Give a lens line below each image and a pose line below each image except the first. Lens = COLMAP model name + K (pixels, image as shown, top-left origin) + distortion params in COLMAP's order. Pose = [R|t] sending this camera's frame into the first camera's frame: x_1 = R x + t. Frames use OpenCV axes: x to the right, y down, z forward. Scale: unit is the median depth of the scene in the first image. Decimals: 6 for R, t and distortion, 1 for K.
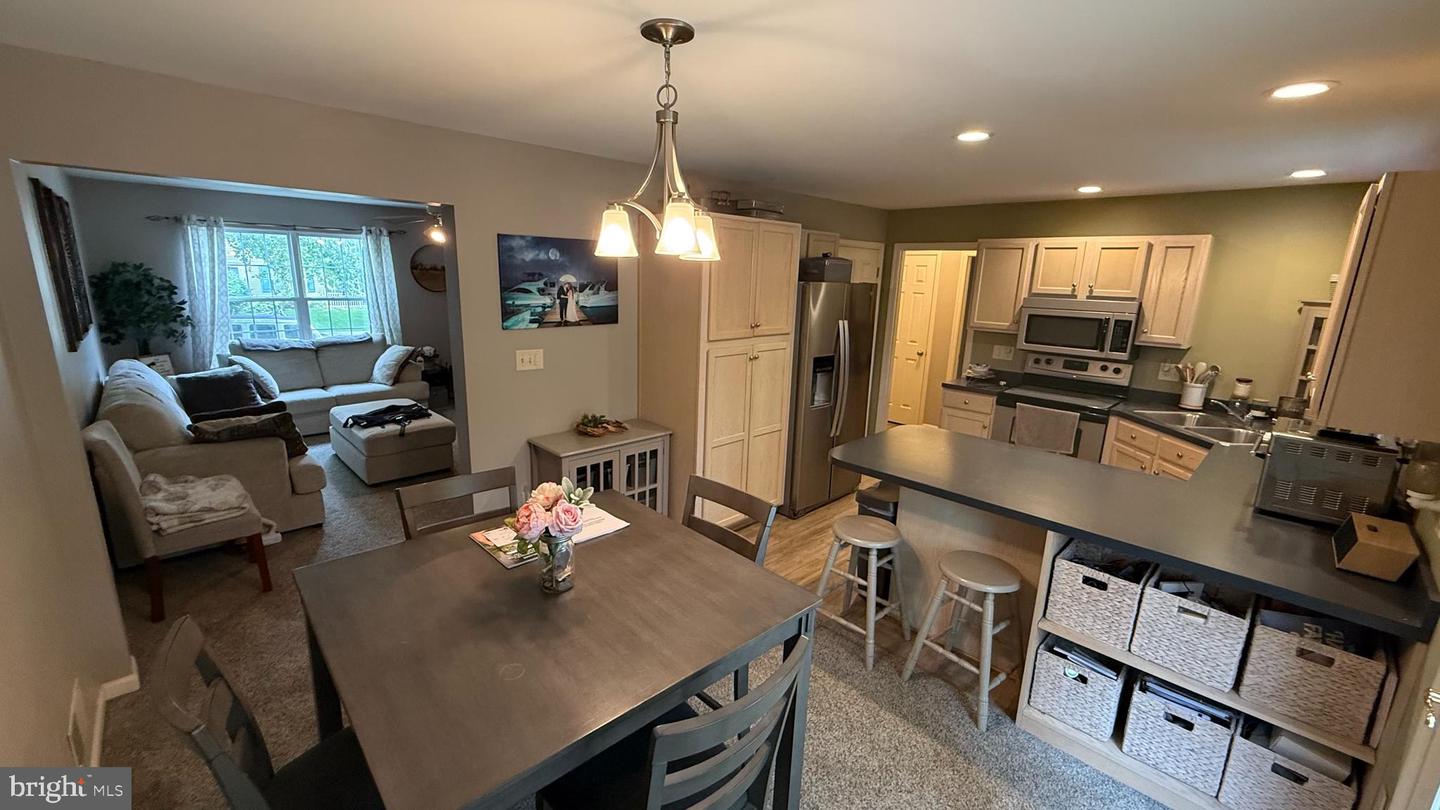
lens RADIAL K [[573.4, 0, 716.0], [0, 573.4, 406.0], [0, 0, 1]] dist [0.000564, 0.000316]
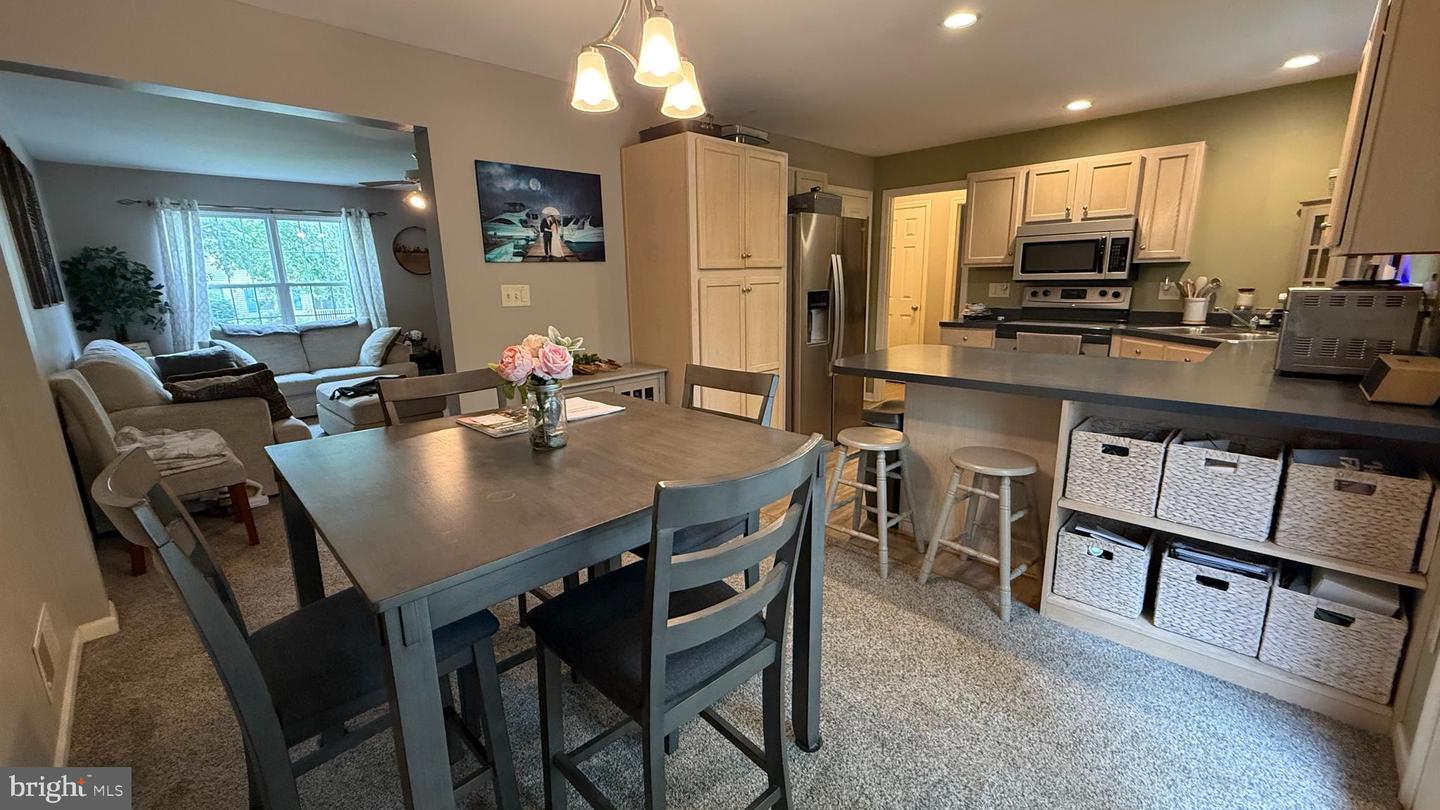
lens RADIAL K [[573.4, 0, 716.2], [0, 573.4, 406.2], [0, 0, 1]] dist [0.000564, 0.000316]
pose [[0.998468, -0.054825, 0.007453, -0.004226], [0.054865, 0.998479, -0.005354, 0.128379], [-0.007149, 0.005755, 0.999958, 0.030423]]
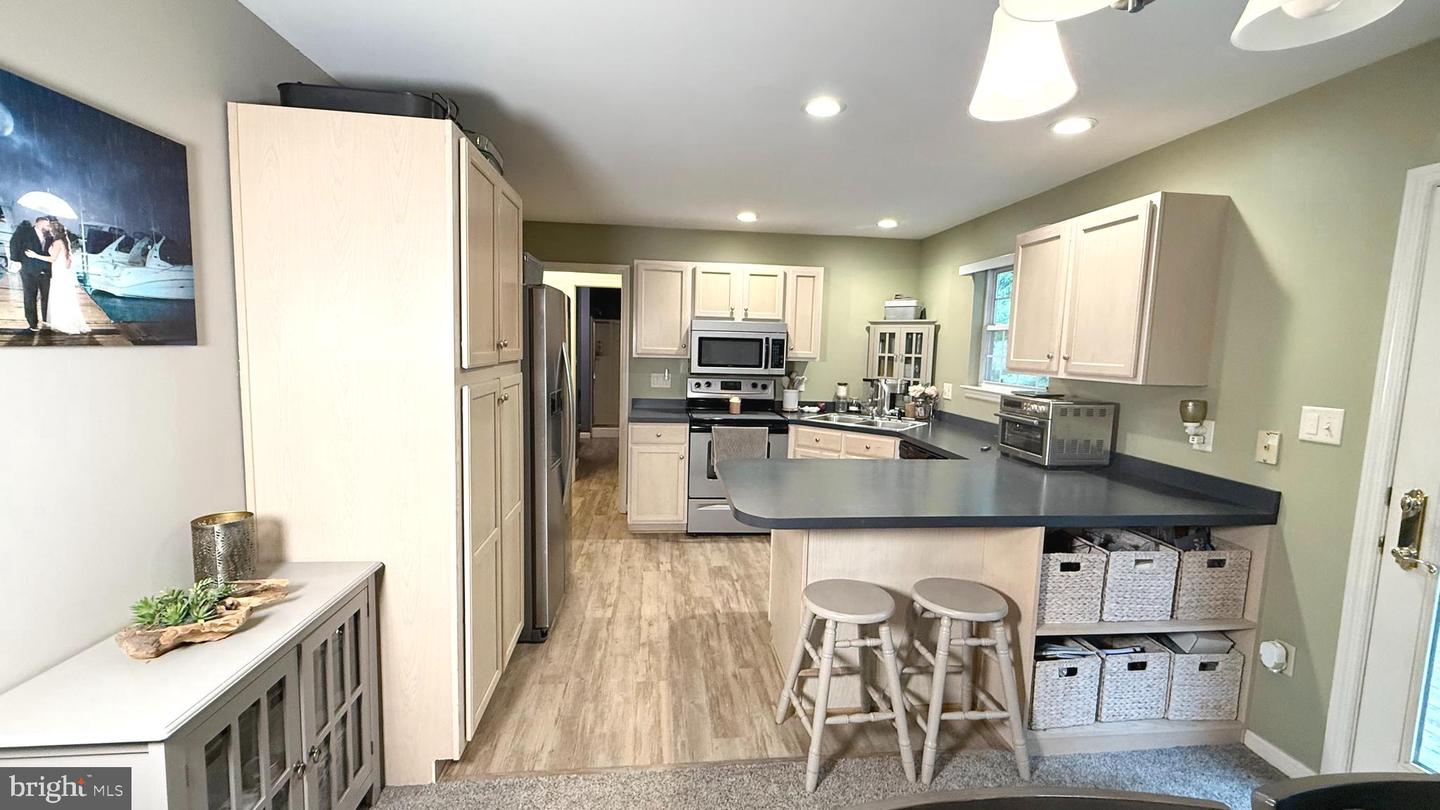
lens RADIAL K [[573.4, 0, 715.8], [0, 573.4, 404.6], [0, 0, 1]] dist [0.000564, 0.000316]
pose [[0.622333, -0.095163, 0.776947, -0.288895], [0.170836, 0.985167, -0.016174, -0.033853], [-0.763883, 0.142796, 0.629359, 0.505999]]
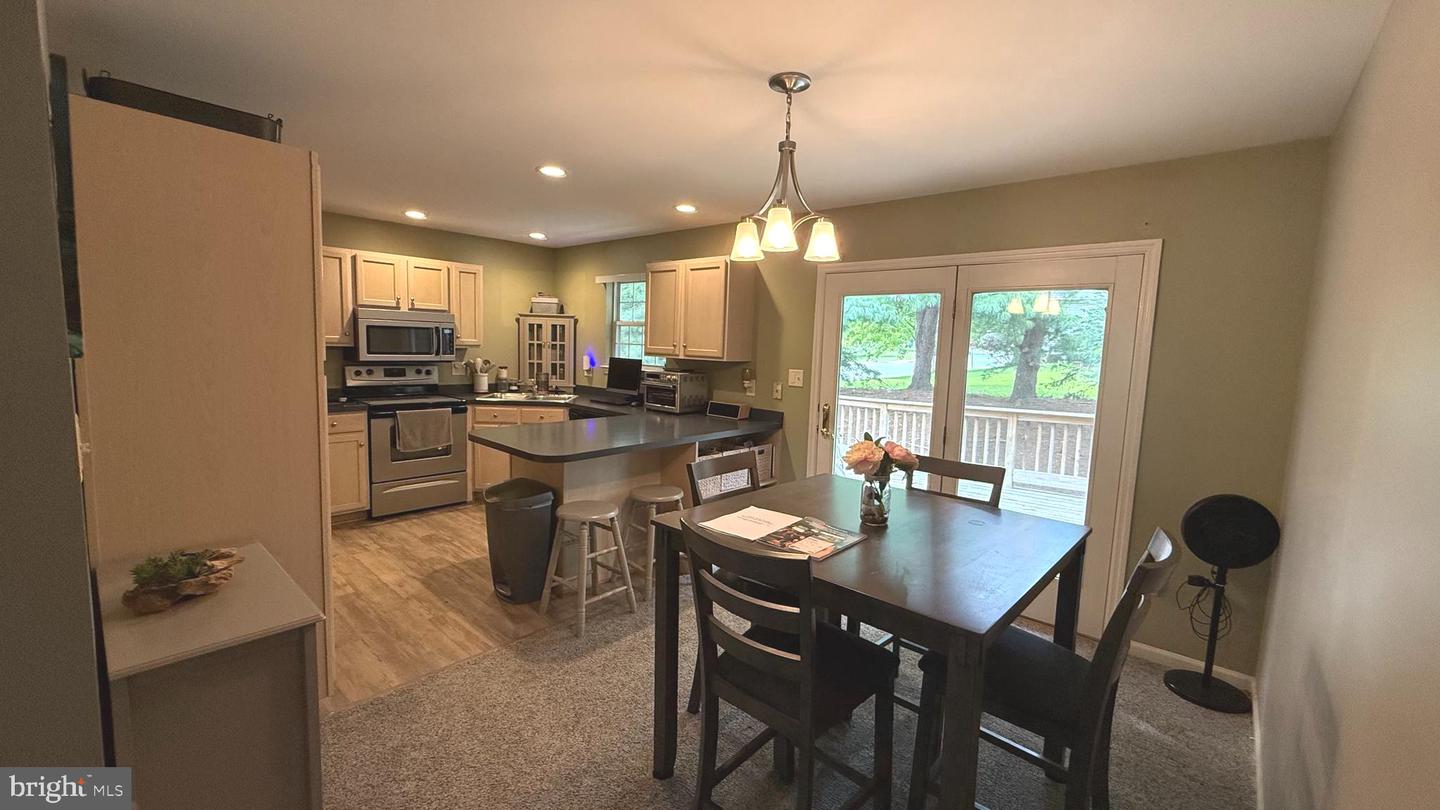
lens RADIAL K [[573.4, 0, 713.7], [0, 573.4, 406.3], [0, 0, 1]] dist [0.000564, 0.000316]
pose [[-0.059482, -0.144839, 0.987666, -0.674780], [0.191250, 0.969435, 0.153683, -0.082990], [-0.979737, 0.198033, -0.029964, 0.628994]]
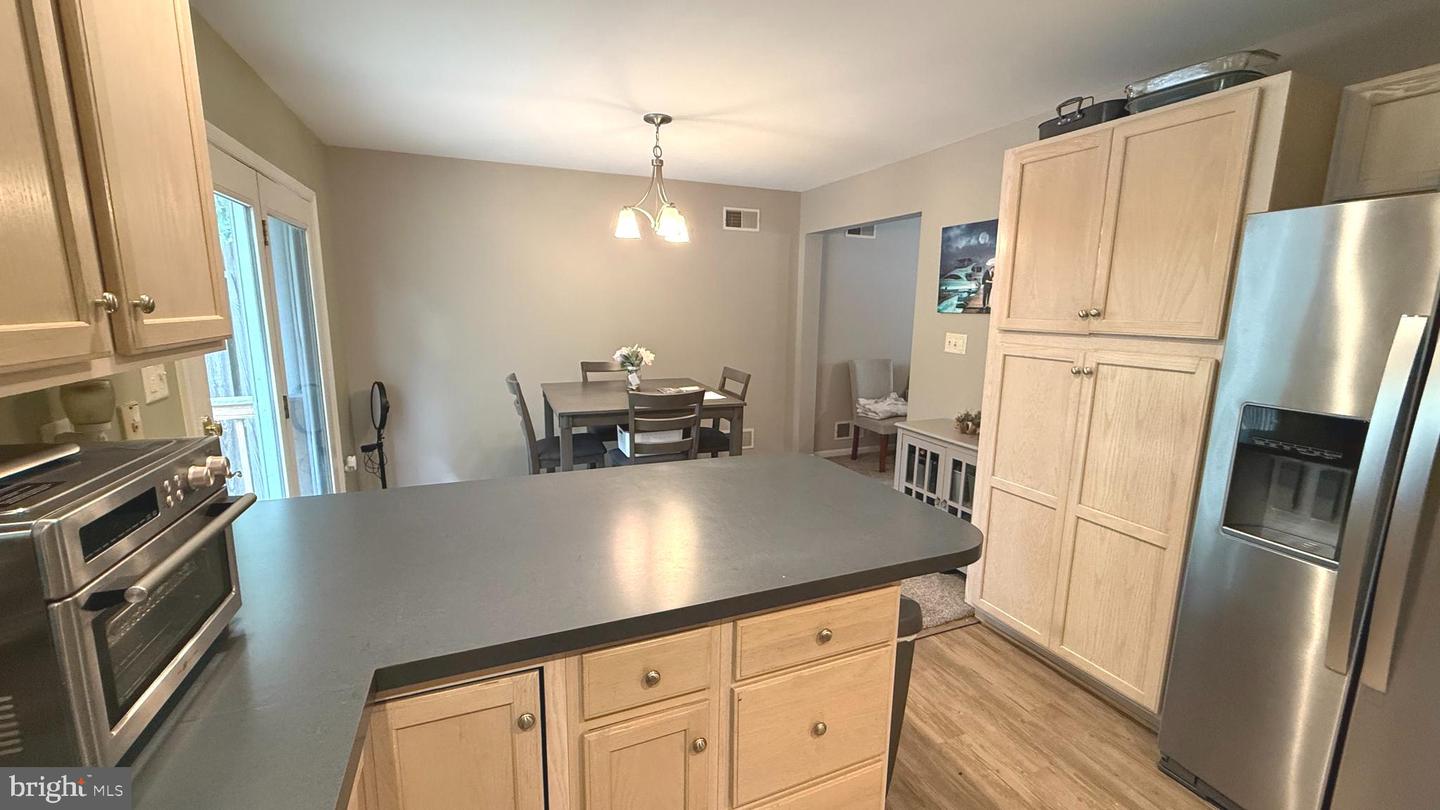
lens RADIAL K [[573.4, 0, 723.4], [0, 573.4, 403.9], [0, 0, 1]] dist [0.000564, 0.000316]
pose [[-0.352083, 0.125792, -0.927477, 0.797894], [-0.240474, 0.945506, 0.219524, -0.103165], [0.904549, 0.300325, -0.302647, 0.957515]]
